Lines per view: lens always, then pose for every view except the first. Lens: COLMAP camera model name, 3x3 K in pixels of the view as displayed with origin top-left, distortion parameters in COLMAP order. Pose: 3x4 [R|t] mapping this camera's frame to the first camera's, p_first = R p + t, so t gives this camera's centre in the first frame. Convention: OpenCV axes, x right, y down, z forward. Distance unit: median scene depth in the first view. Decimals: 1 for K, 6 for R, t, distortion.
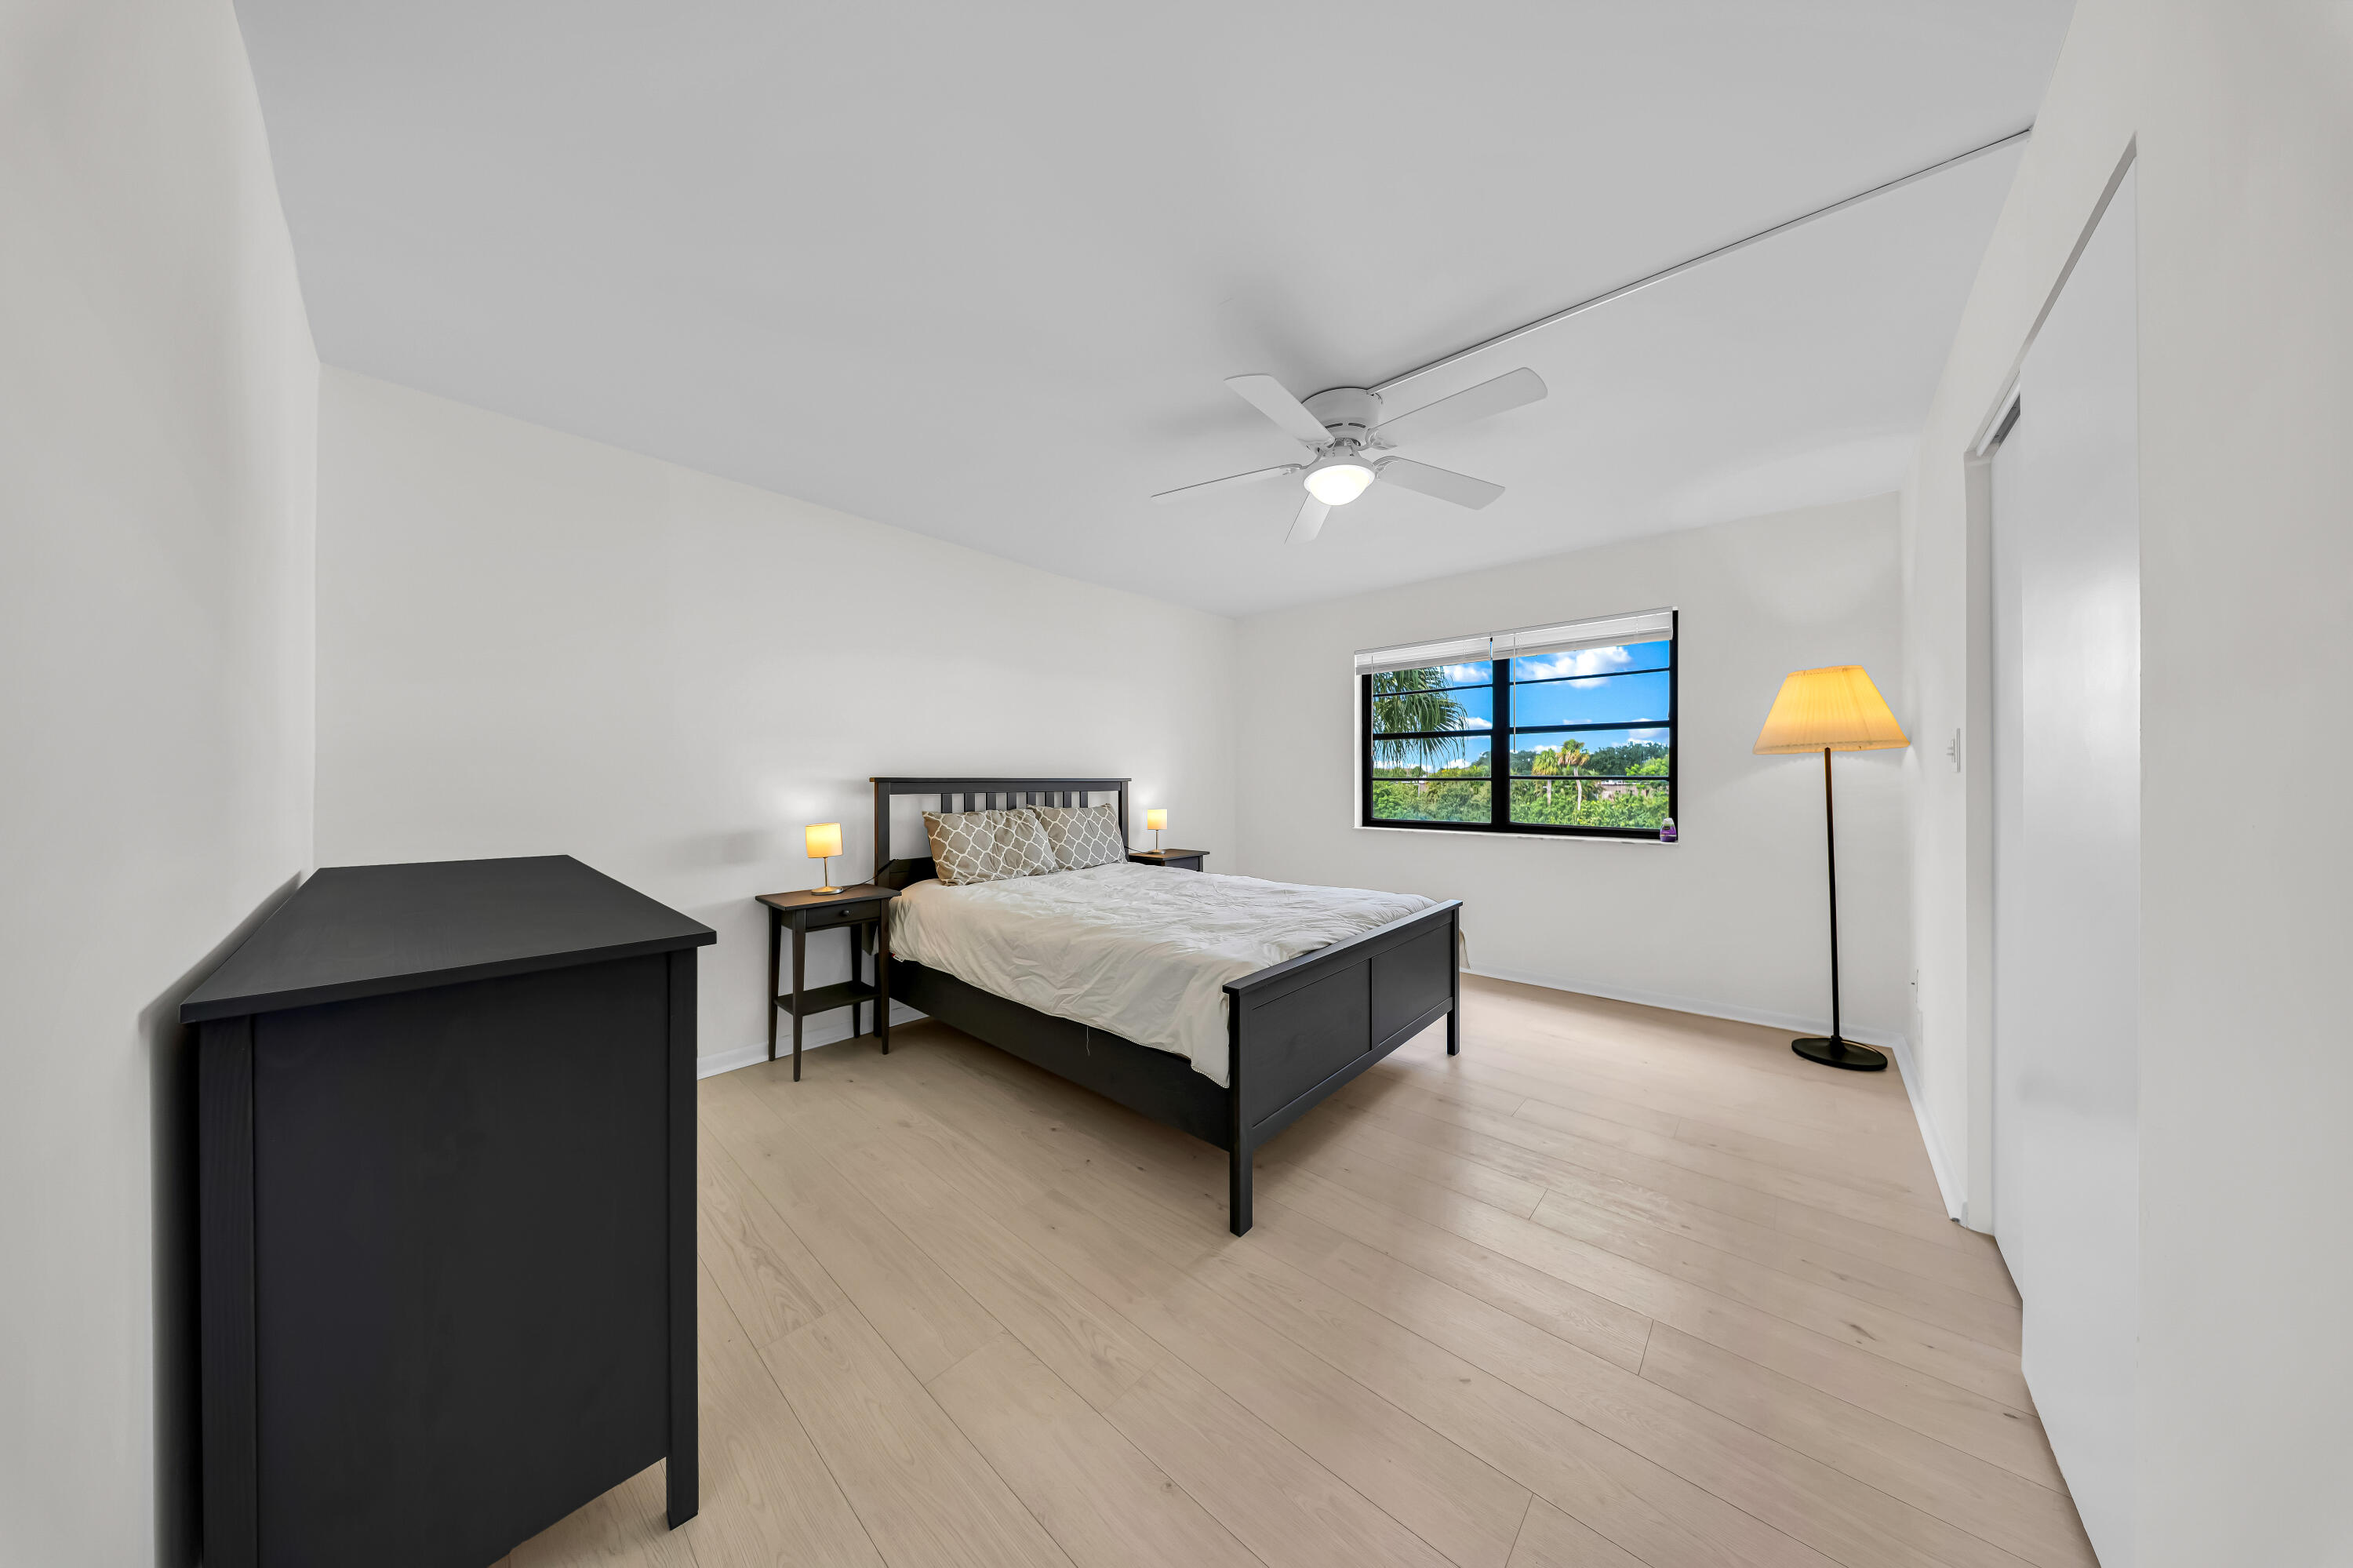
lens RADIAL K [[695.2, 0, 1170.2], [0, 695.2, 781.2], [0, 0, 1]] dist [-0.002270, -0.000162]
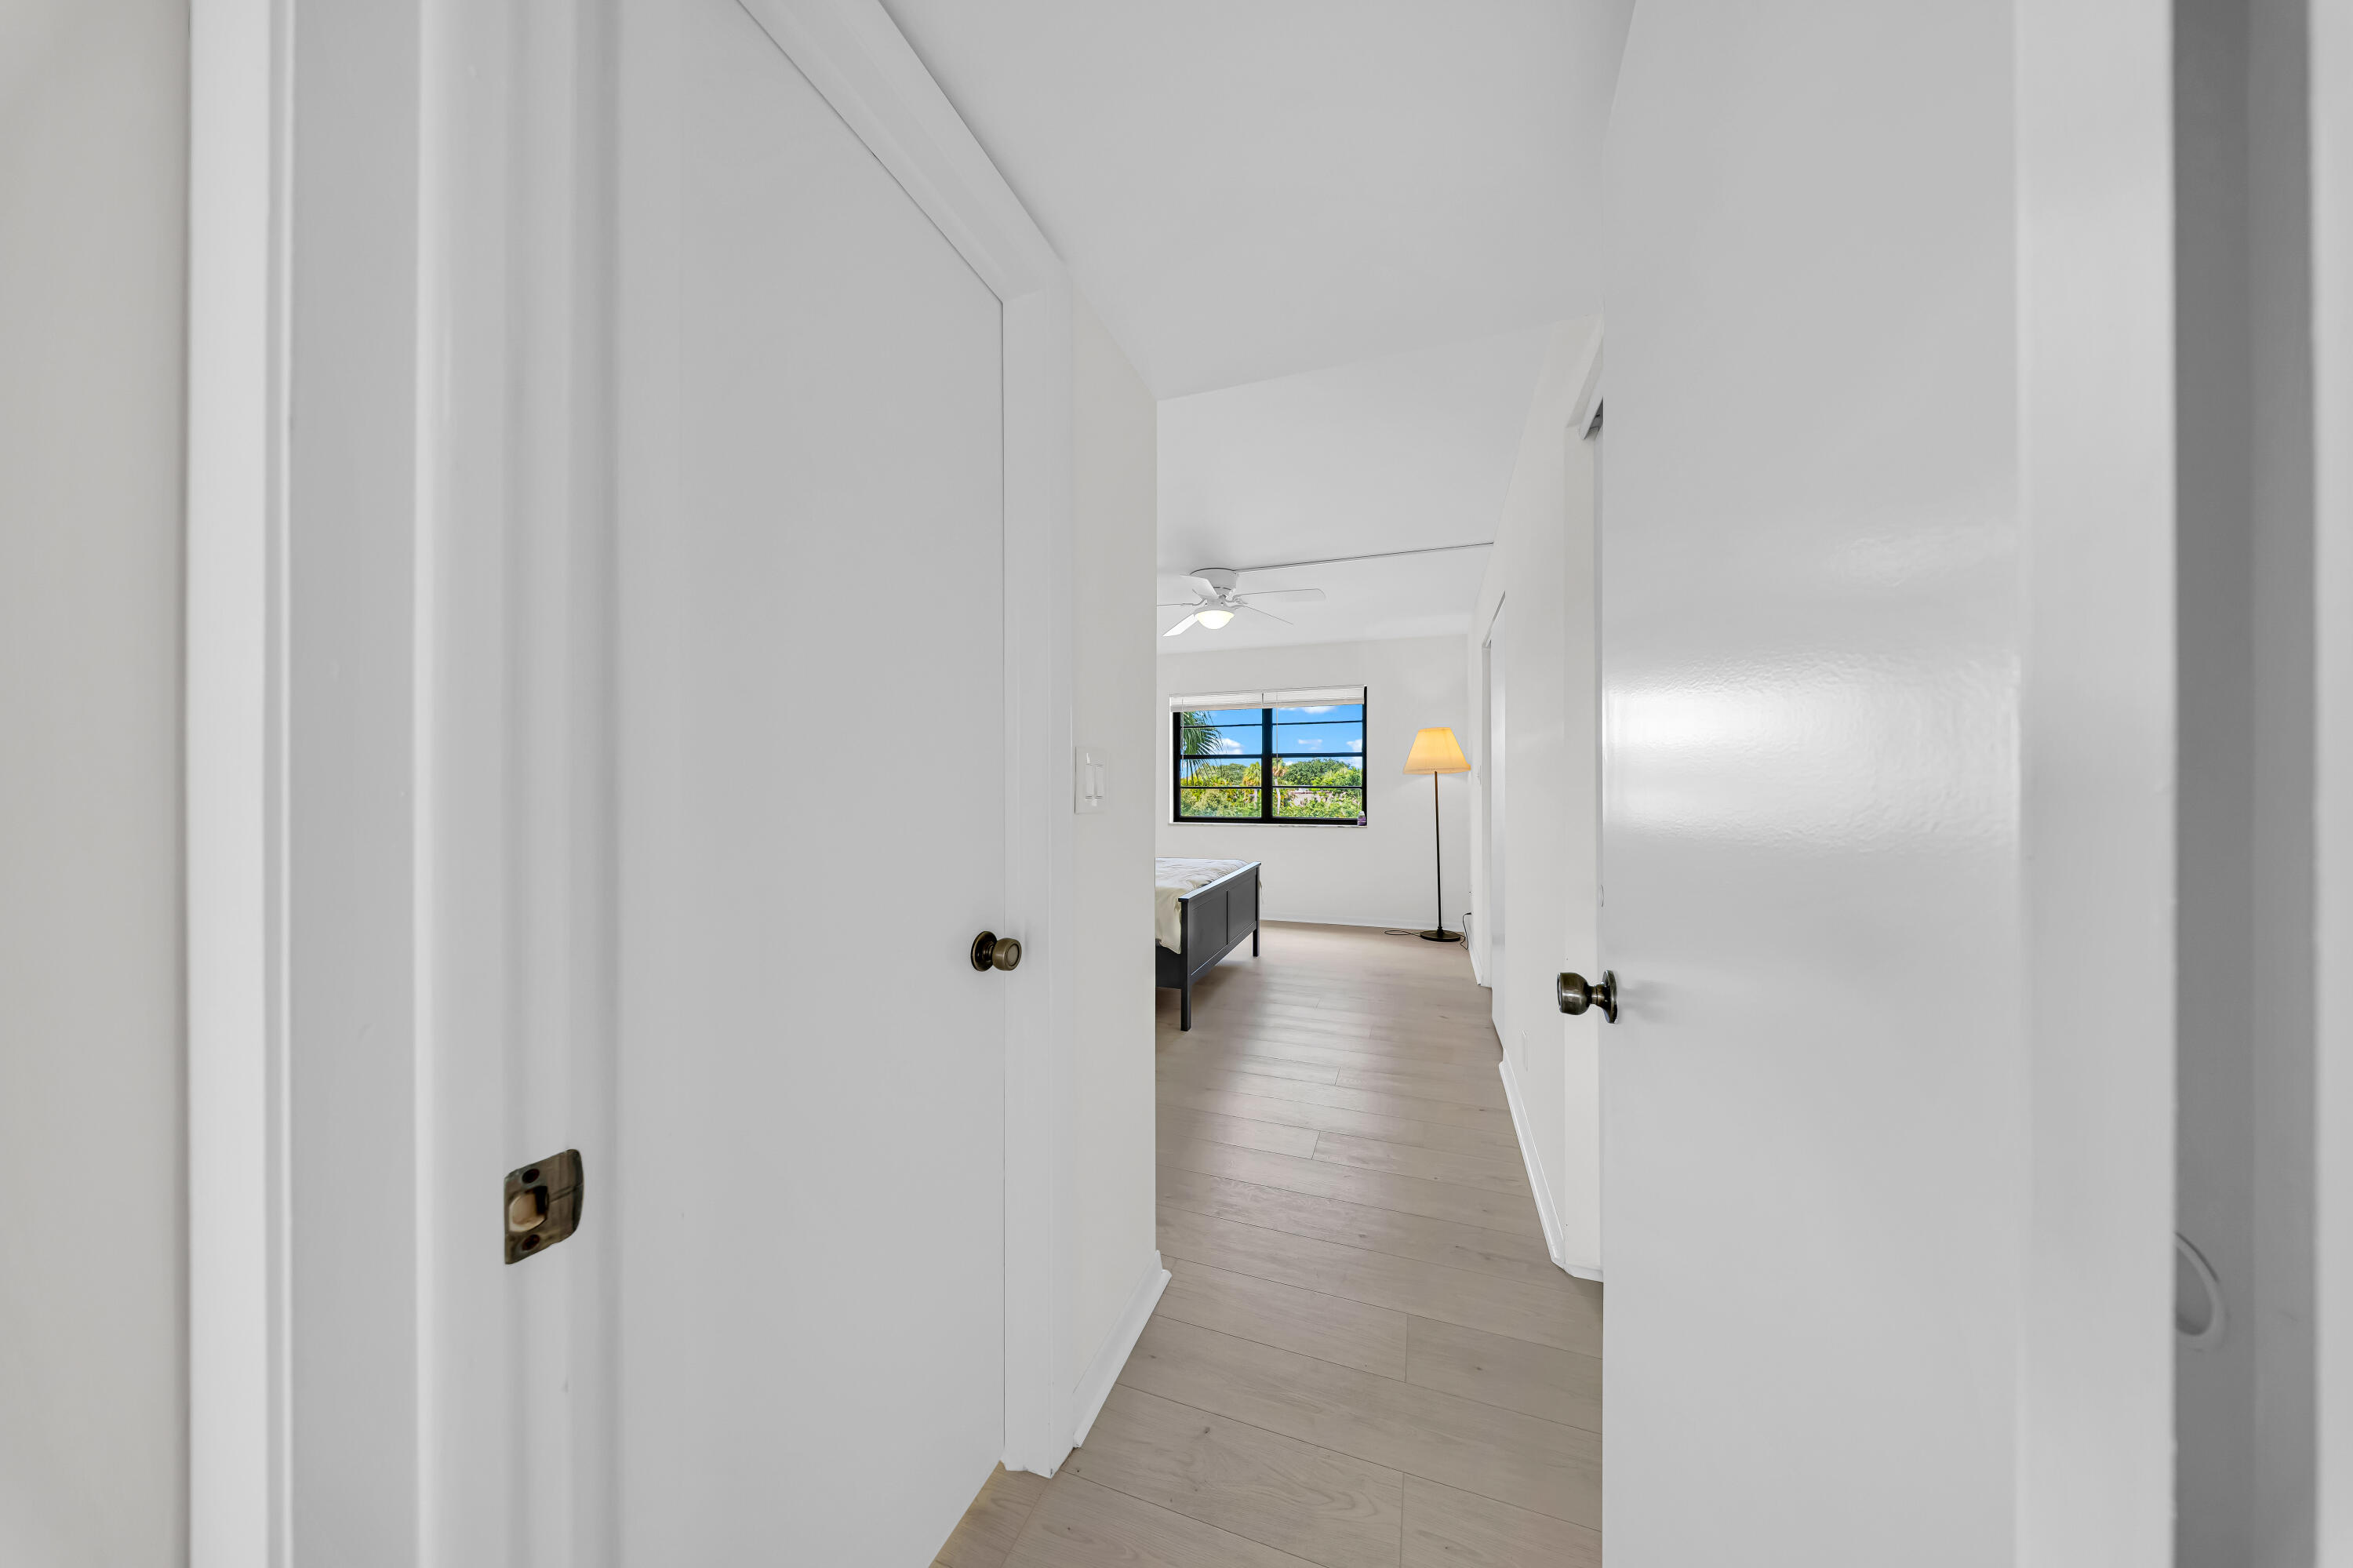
lens RADIAL K [[695.2, 0, 1176.6], [0, 695.2, 786.2], [0, 0, 1]] dist [-0.002270, -0.000162]
pose [[0.924372, 0.003057, 0.381479, -0.337455], [-0.001338, 0.999988, -0.004772, 0.001319], [-0.381489, 0.003900, 0.924365, -0.379238]]
